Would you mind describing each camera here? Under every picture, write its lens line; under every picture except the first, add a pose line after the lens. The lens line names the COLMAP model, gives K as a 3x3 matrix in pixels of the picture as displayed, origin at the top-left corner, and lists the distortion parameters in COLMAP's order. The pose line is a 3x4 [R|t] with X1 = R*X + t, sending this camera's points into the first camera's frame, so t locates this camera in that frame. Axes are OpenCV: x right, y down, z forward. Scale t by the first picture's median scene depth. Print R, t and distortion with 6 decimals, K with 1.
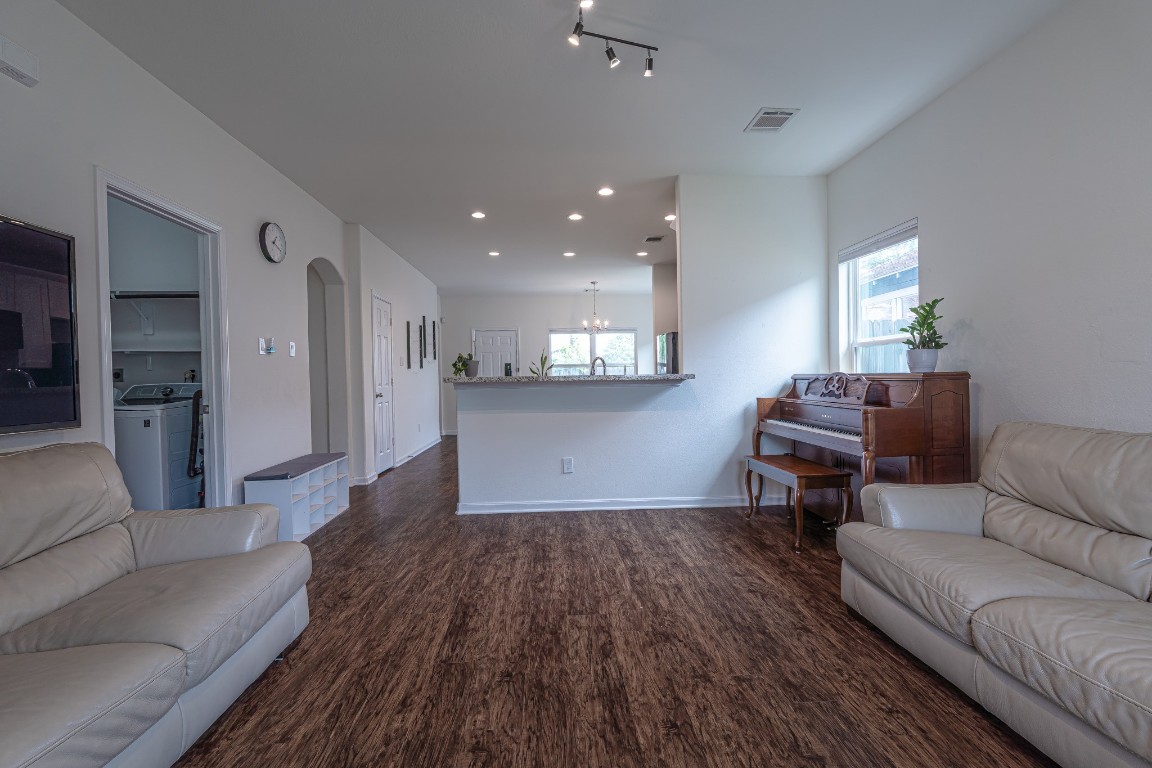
lens RADIAL K [[499.8, 0, 577.7], [0, 499.8, 382.7], [0, 0, 1]] dist [0.000117, -0.000183]
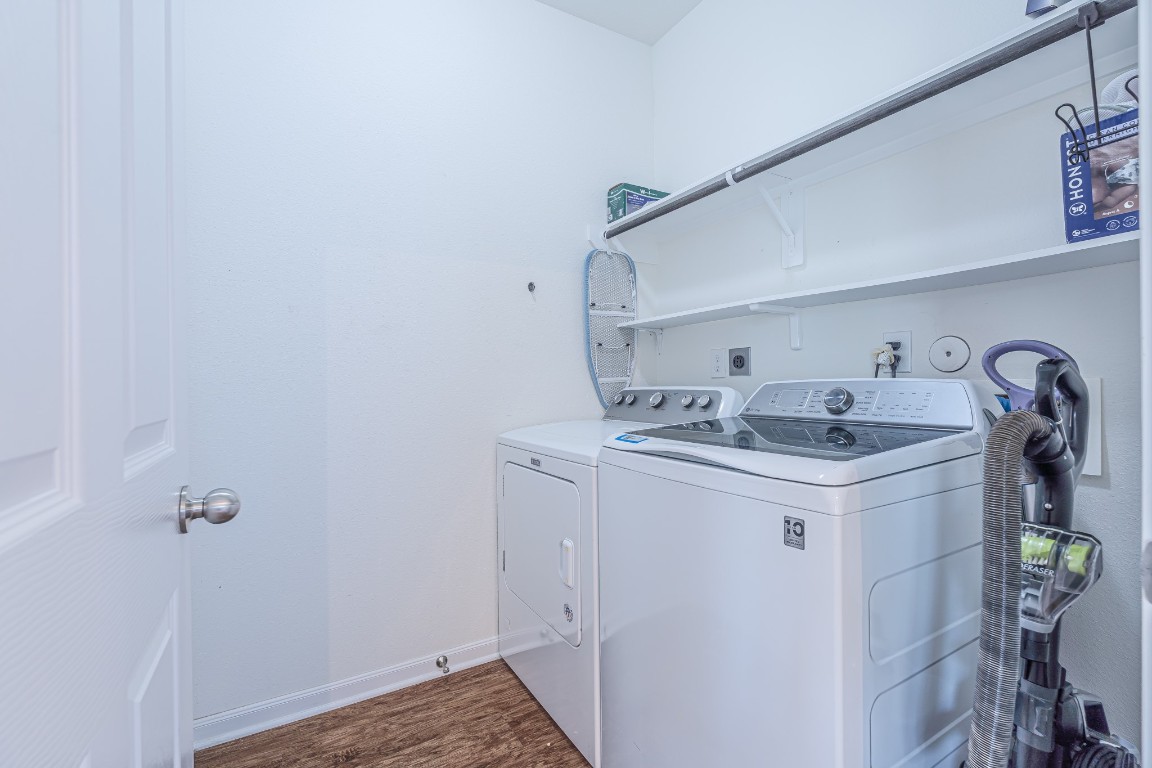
lens RADIAL K [[499.8, 0, 577.4], [0, 499.8, 385.6], [0, 0, 1]] dist [0.000117, -0.000183]
pose [[0.454754, 0.019461, -0.890405, -0.589184], [-0.015497, 0.999783, 0.013937, 0.004390], [0.890483, 0.007461, 0.454956, 0.672997]]
